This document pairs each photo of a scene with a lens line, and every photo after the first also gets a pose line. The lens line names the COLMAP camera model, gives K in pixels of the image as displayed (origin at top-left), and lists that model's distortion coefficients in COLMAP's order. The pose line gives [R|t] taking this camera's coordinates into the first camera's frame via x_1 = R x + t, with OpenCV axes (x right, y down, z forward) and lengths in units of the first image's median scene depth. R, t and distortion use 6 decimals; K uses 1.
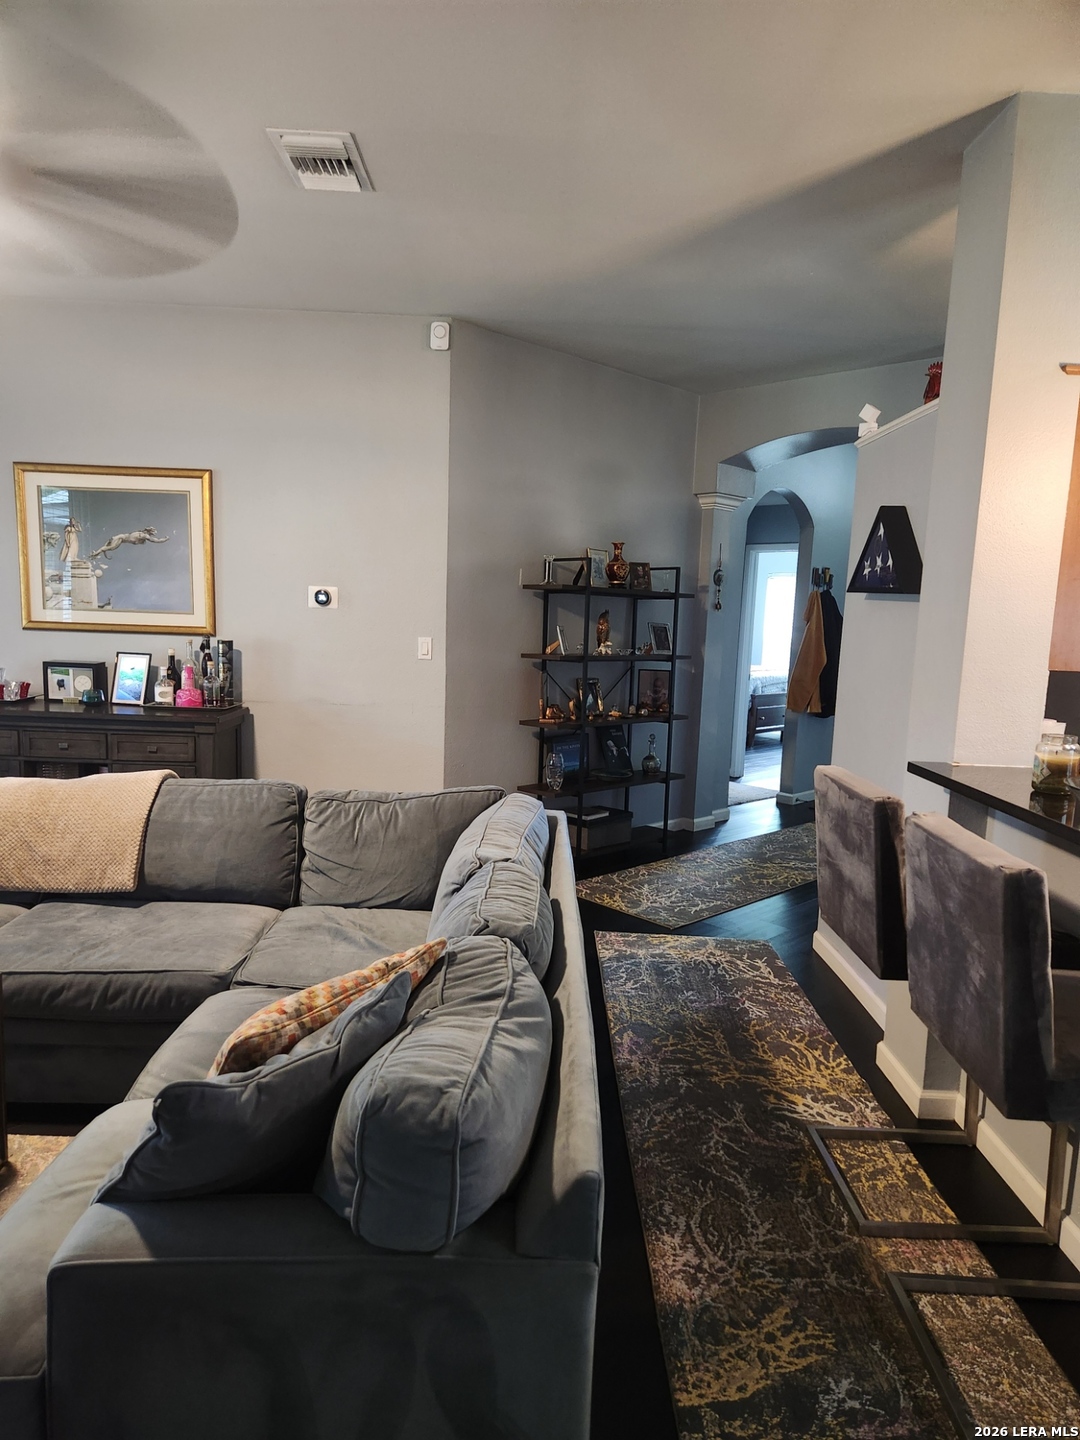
lens RADIAL K [[949.1, 0, 551.5], [0, 949.1, 744.1], [0, 0, 1]] dist [0.028801, -0.010011]
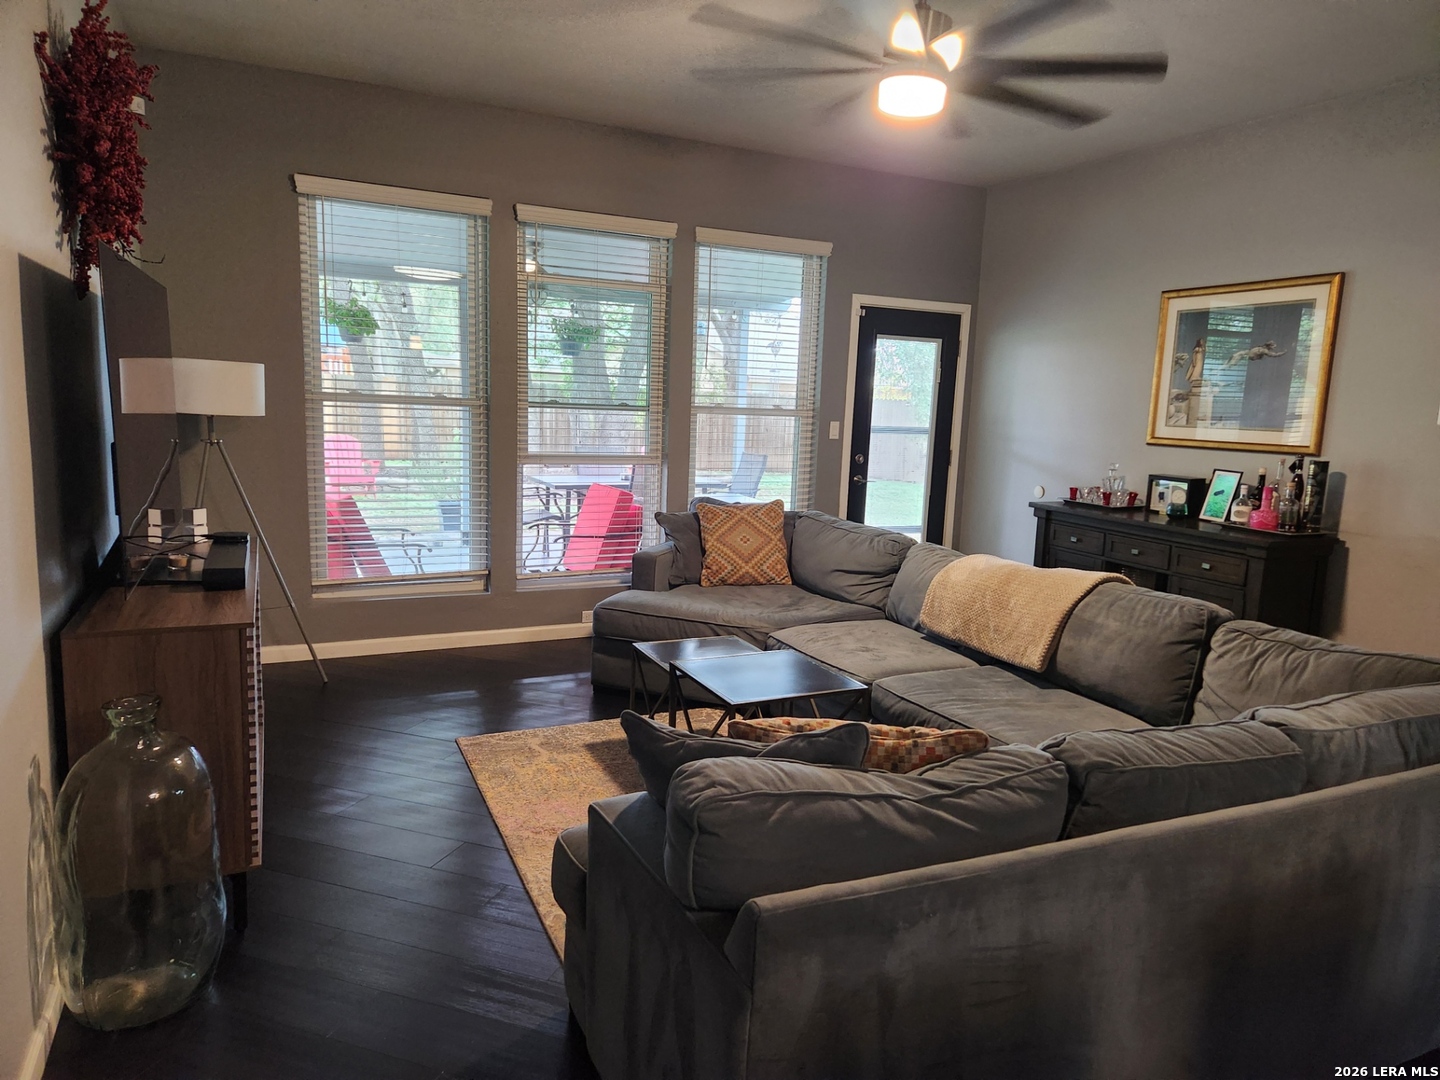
lens RADIAL K [[949.1, 0, 727.3], [0, 949.1, 545.6], [0, 0, 1]] dist [0.028801, -0.010011]
pose [[0.422009, 0.121254, -0.898446, 0.248113], [-0.147872, 0.986950, 0.063742, -0.005046], [0.894451, 0.105955, 0.434432, 0.117236]]
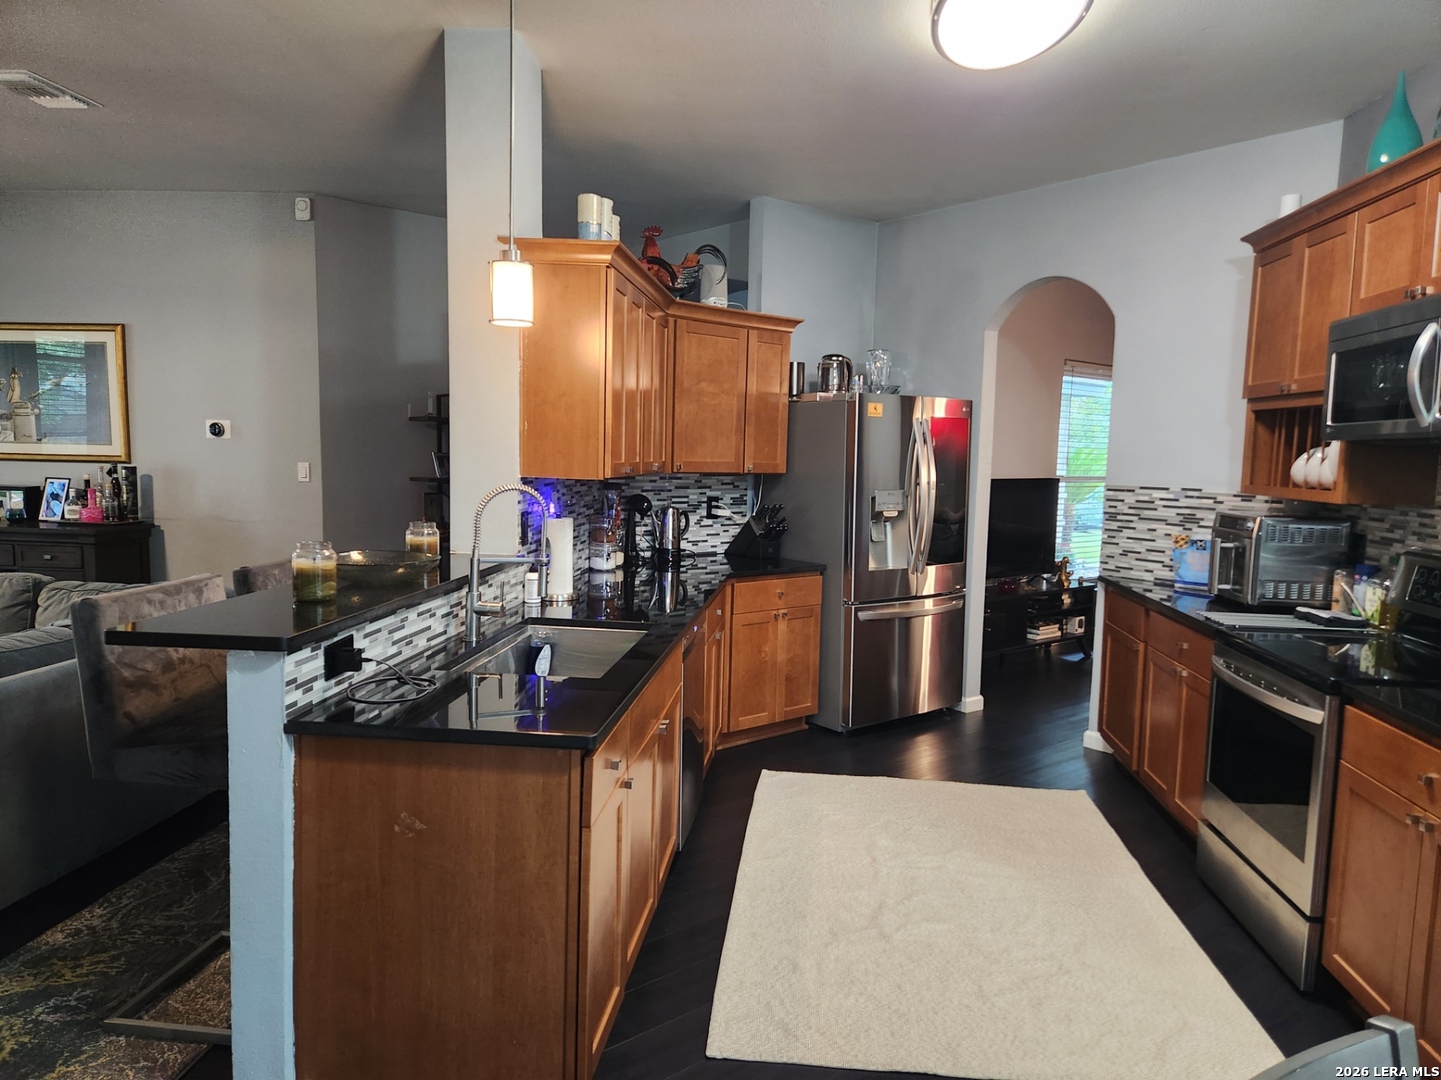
lens RADIAL K [[949.8, 0, 726.4], [0, 949.8, 540.1], [0, 0, 1]] dist [0.028801, -0.010011]
pose [[0.995805, -0.001677, -0.091486, 0.514352], [-0.002199, 0.999105, -0.042244, 0.031734], [0.091475, 0.042268, 0.994910, -0.115621]]
